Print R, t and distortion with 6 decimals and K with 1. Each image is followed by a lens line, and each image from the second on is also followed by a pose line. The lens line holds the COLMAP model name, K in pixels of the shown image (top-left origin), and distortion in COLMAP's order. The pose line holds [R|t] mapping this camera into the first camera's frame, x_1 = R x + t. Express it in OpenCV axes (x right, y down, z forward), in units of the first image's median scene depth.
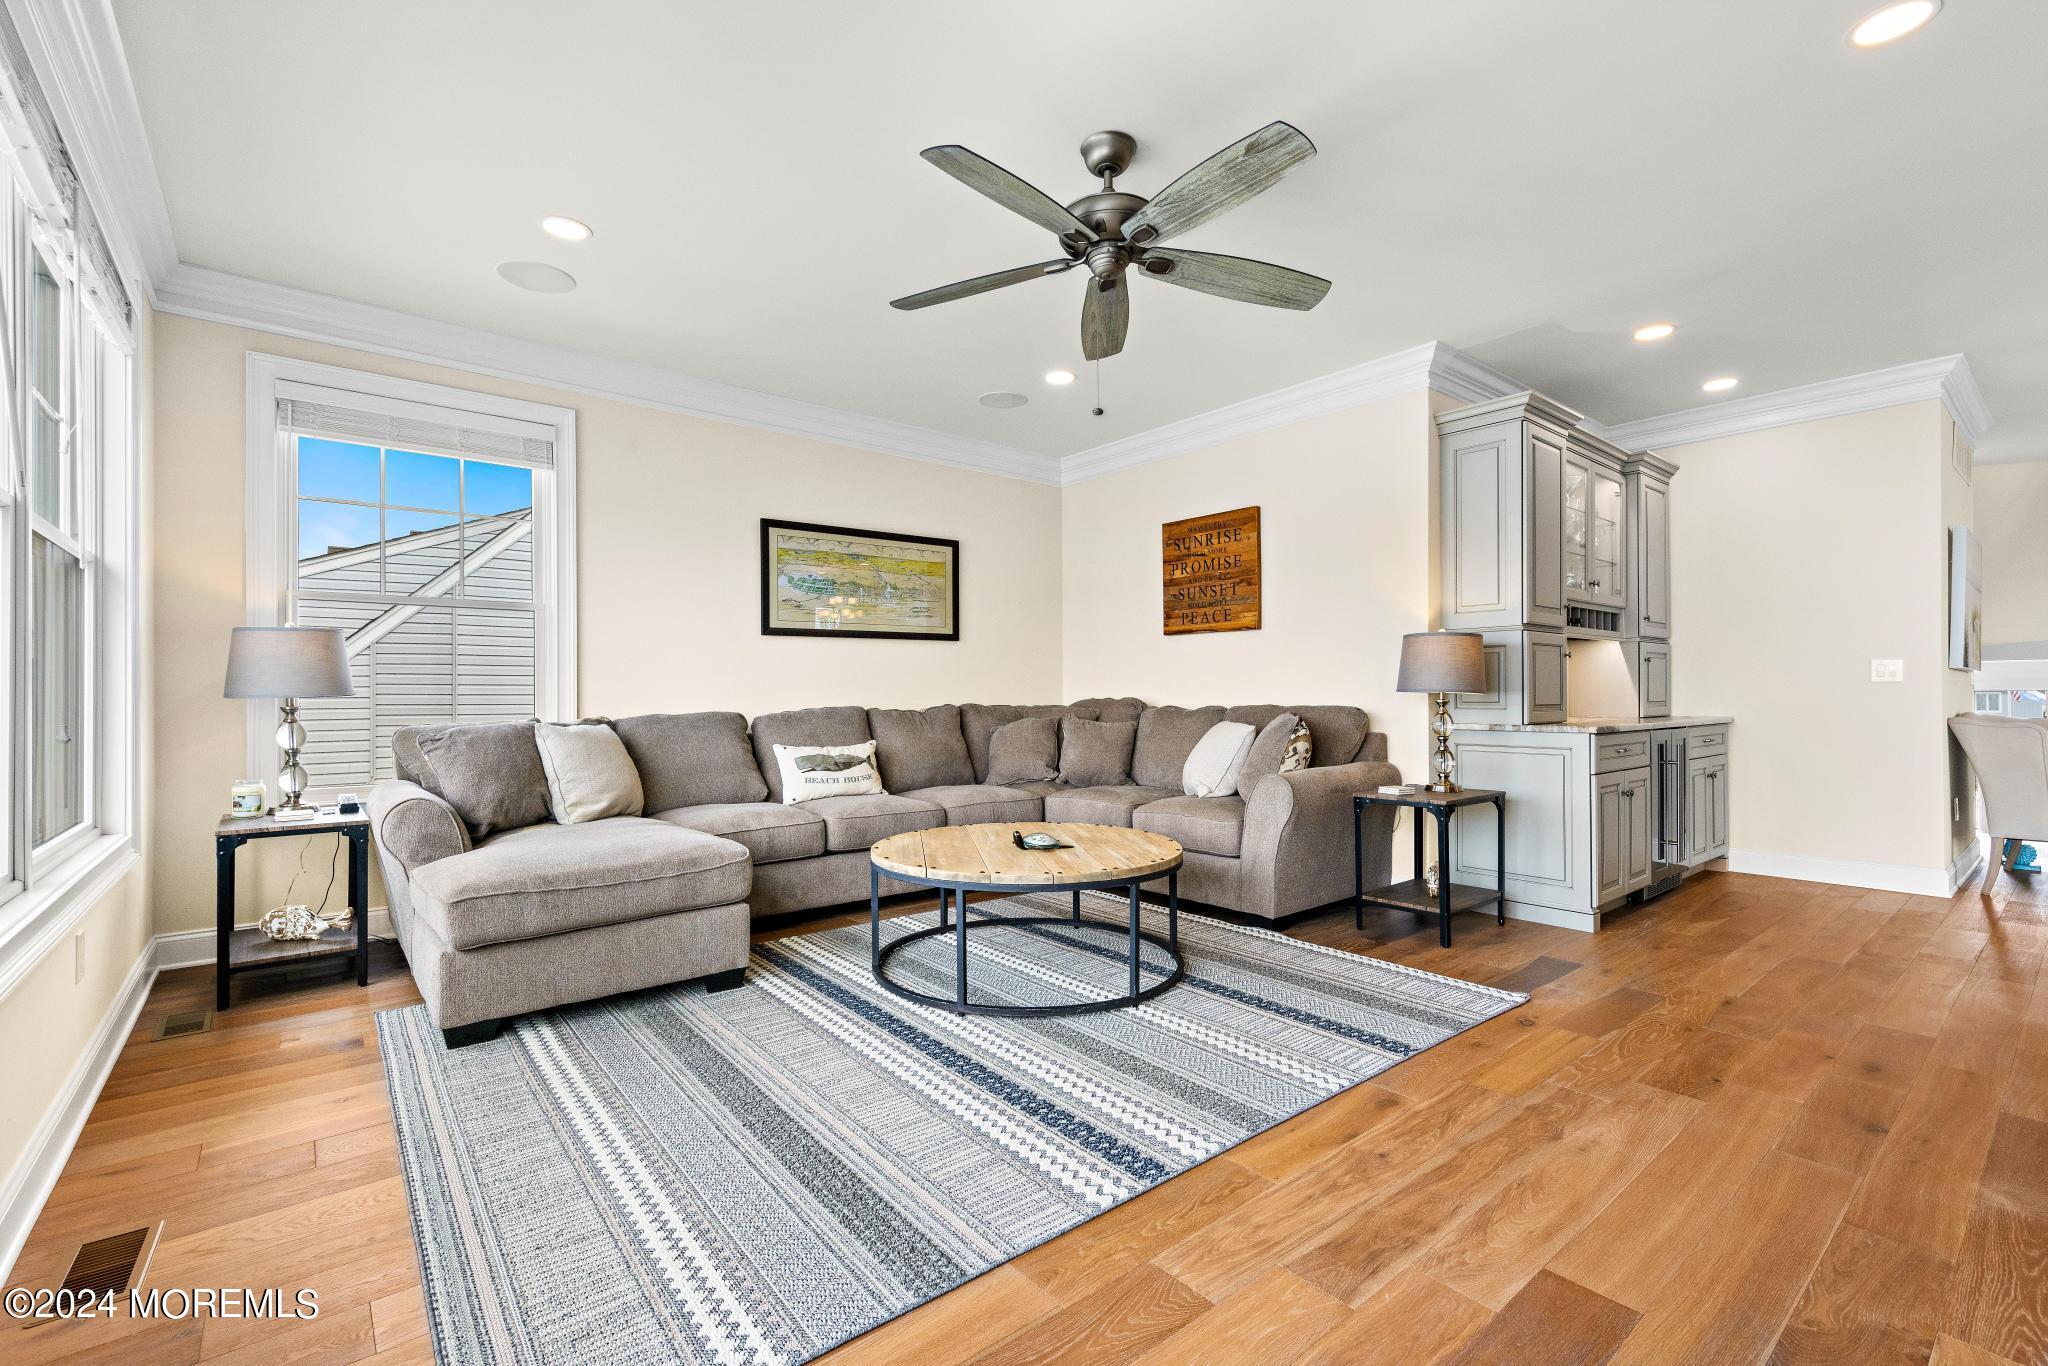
lens RADIAL K [[872.8, 0, 1042.2], [0, 872.8, 691.0], [0, 0, 1]] dist [0.009922, 0.000365]
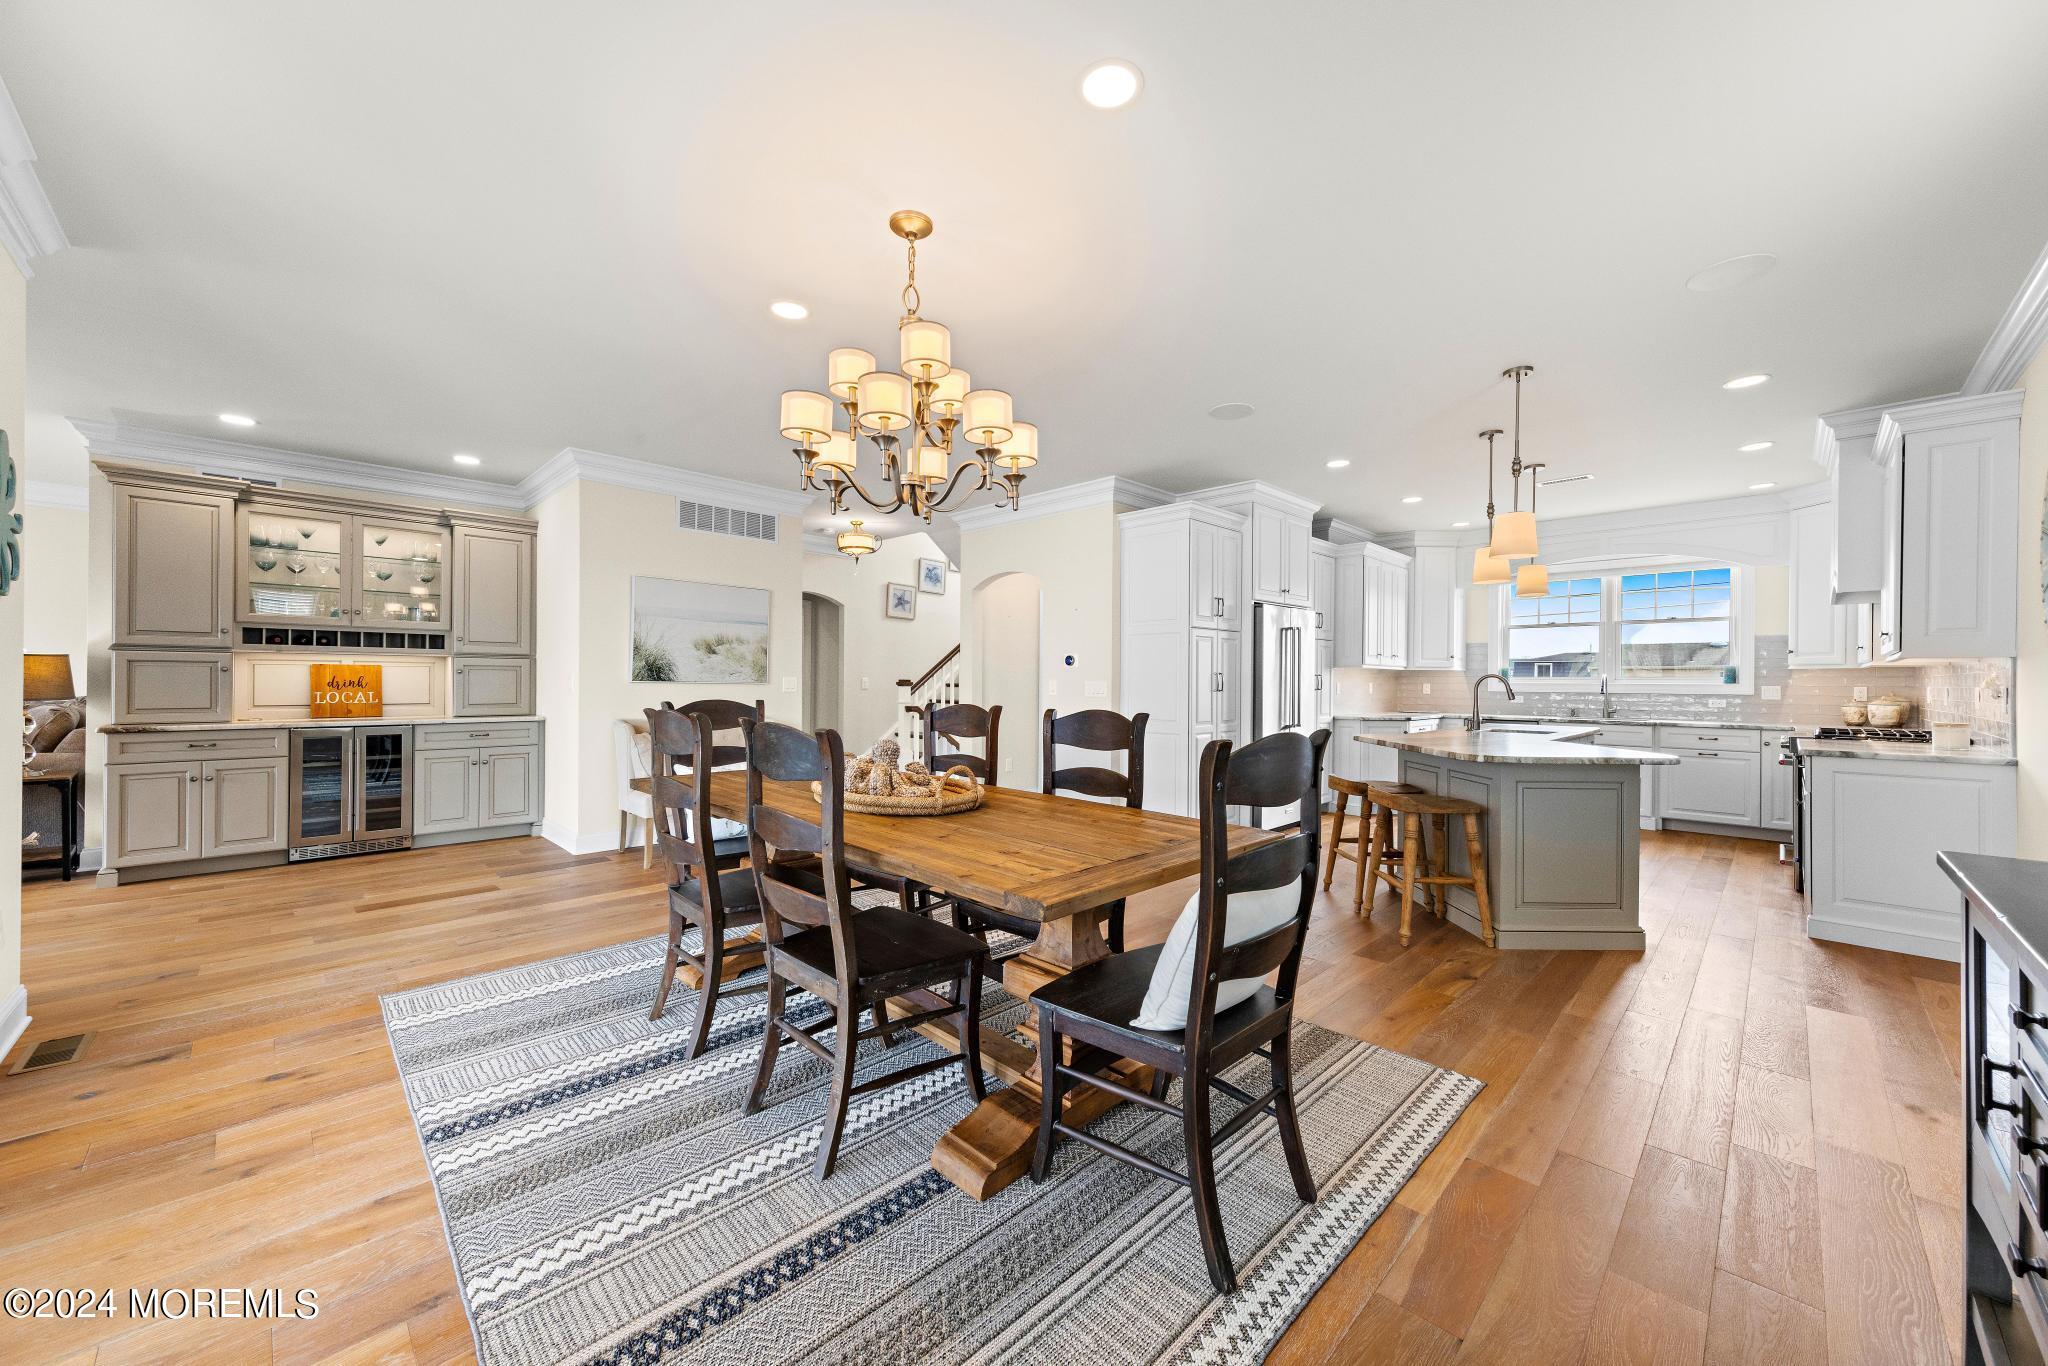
lens RADIAL K [[757.2, 0, 1028.3], [0, 757.2, 683.6], [0, 0, 1]] dist [0.008093, 0.000211]
pose [[0.995434, 0.010500, 0.094878, 1.458176], [-0.010893, 0.999934, 0.003619, -0.031510], [-0.094834, -0.004636, 0.995482, -0.183399]]
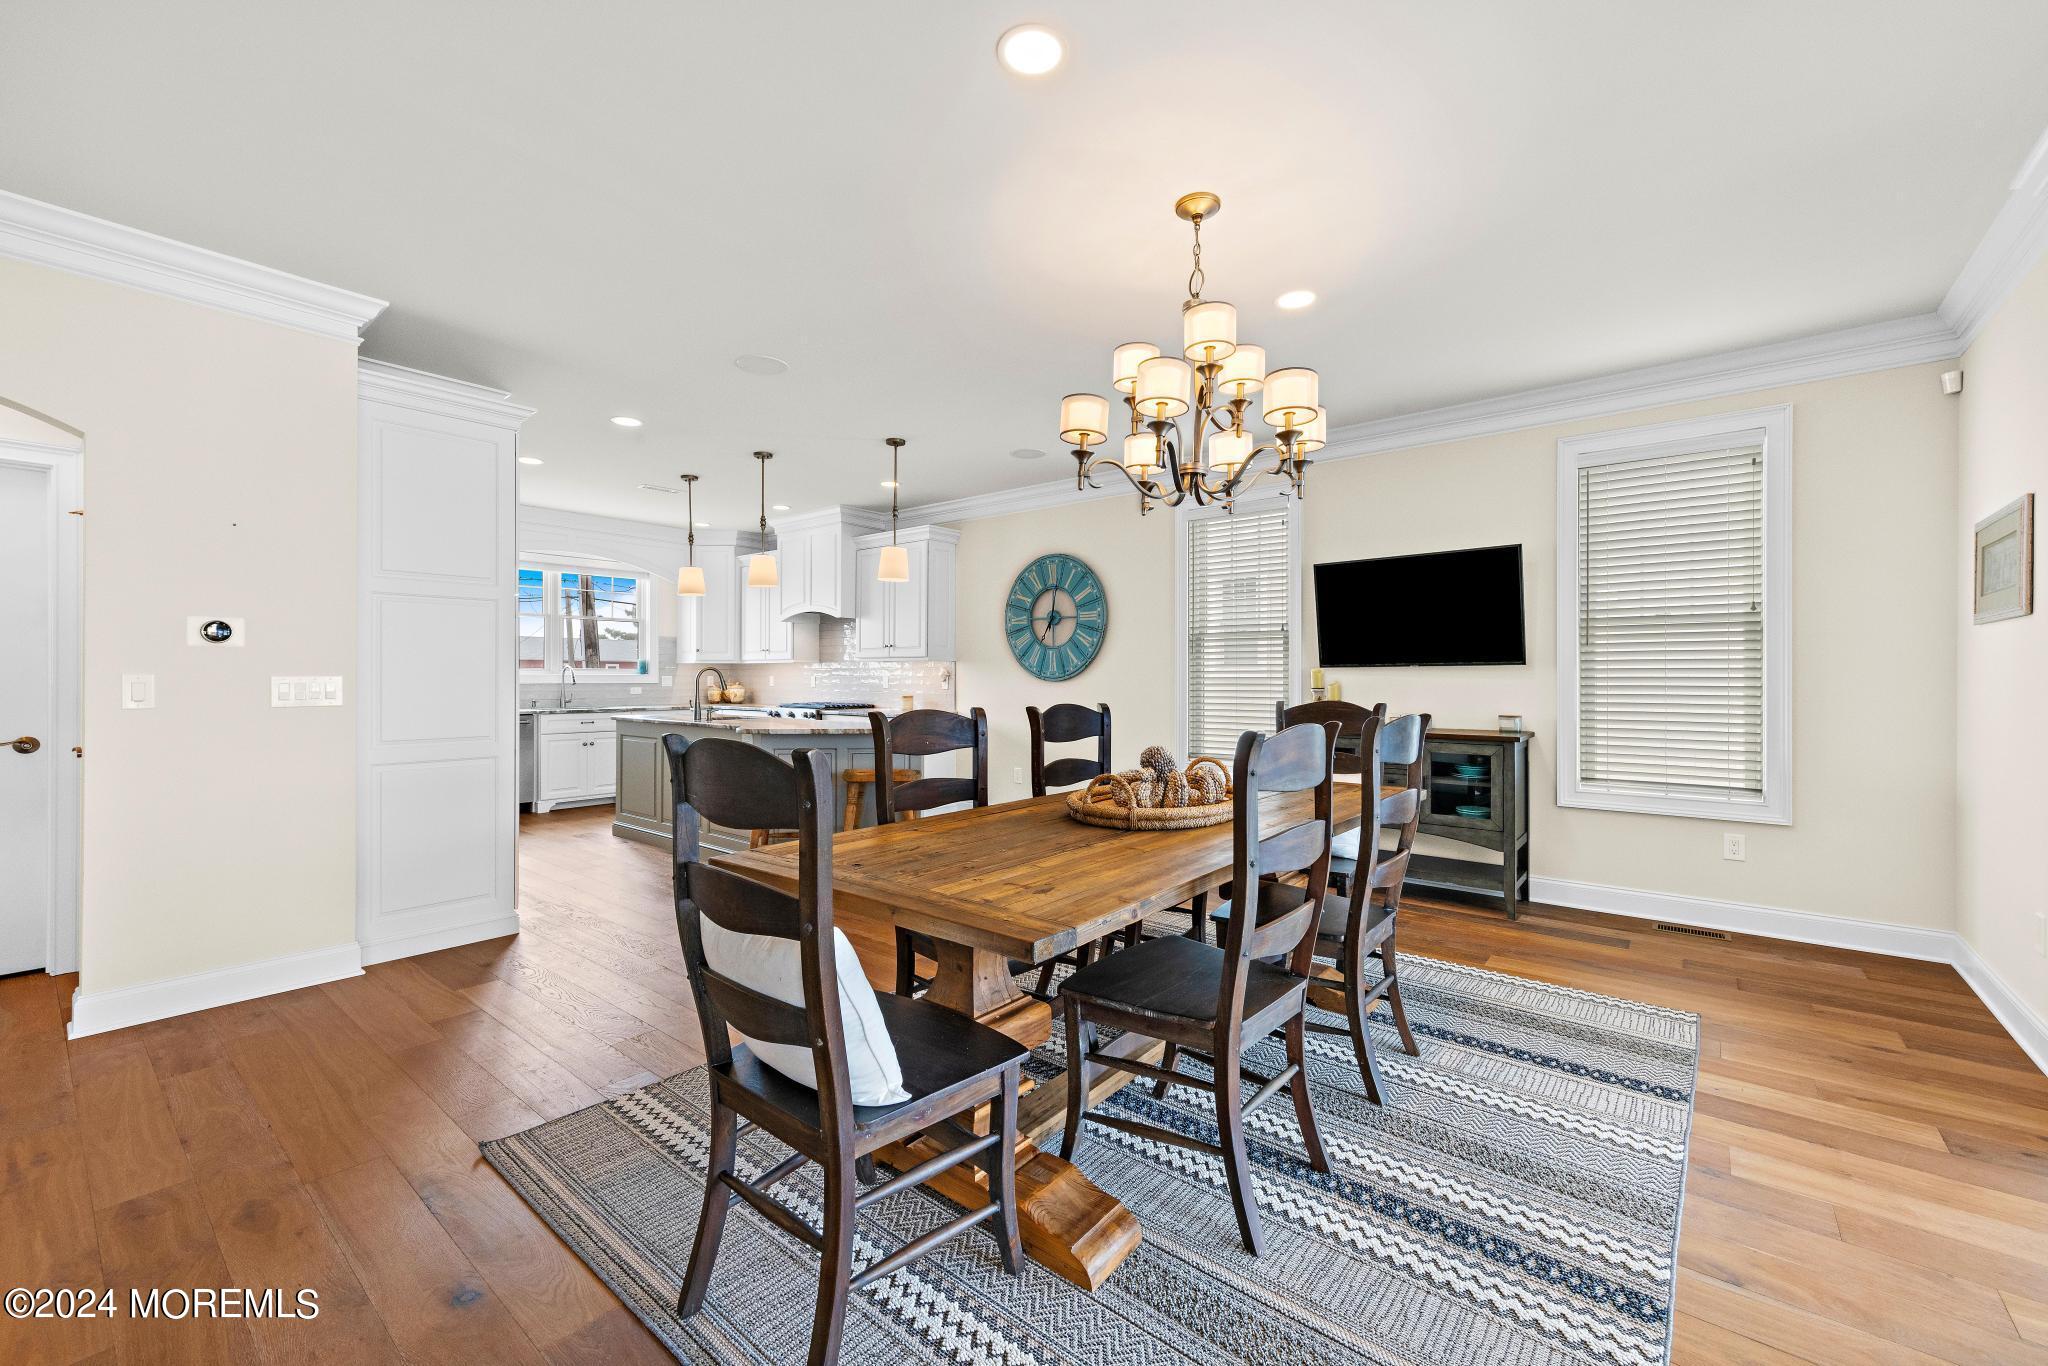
lens RADIAL K [[821.3, 0, 1033.0], [0, 821.3, 676.2], [0, 0, 1]] dist [0.009466, 0.000599]
pose [[-0.194655, 0.003437, 0.980866, 0.917221], [-0.001220, 0.999992, -0.003747, -0.029986], [-0.980871, -0.001925, -0.194649, 0.545453]]
